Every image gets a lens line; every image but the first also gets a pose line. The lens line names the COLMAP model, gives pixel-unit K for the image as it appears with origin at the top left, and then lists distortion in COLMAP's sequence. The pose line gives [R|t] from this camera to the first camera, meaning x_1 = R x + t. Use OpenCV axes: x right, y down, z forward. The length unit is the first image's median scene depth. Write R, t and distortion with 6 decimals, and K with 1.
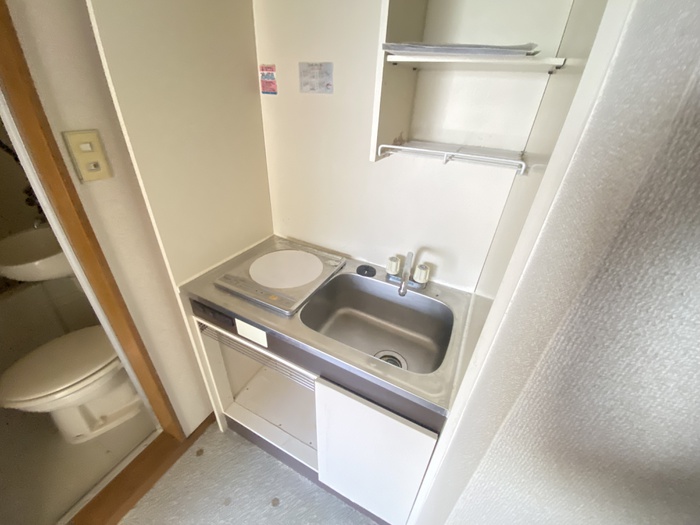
lens RADIAL K [[283.4, 0, 348.1], [0, 283.4, 261.2], [0, 0, 1]] dist [0.025428, -0.020839]
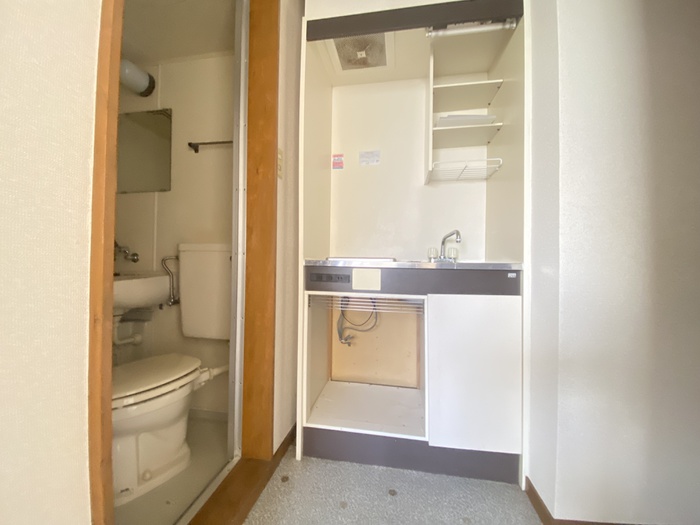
lens RADIAL K [[283.4, 0, 348.1], [0, 283.4, 261.2], [0, 0, 1]] dist [0.025428, -0.020839]
pose [[0.952391, -0.026110, 0.303759, -0.647853], [0.176276, 0.860068, -0.478758, 0.612094], [-0.248754, 0.509510, 0.823724, -0.104021]]
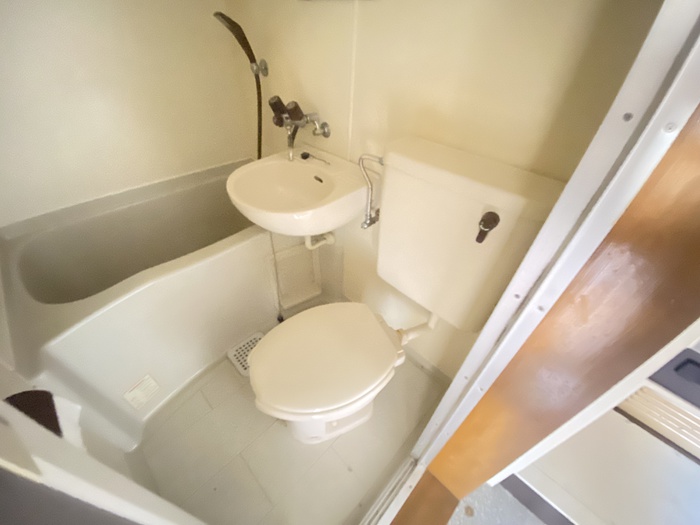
lens RADIAL K [[283.4, 0, 348.1], [0, 283.4, 261.2], [0, 0, 1]] dist [0.025428, -0.020839]
pose [[0.952013, 0.192724, -0.237756, -0.842620], [-0.152390, 0.972186, 0.177853, -0.011788], [0.265420, -0.133087, 0.954903, 0.367952]]
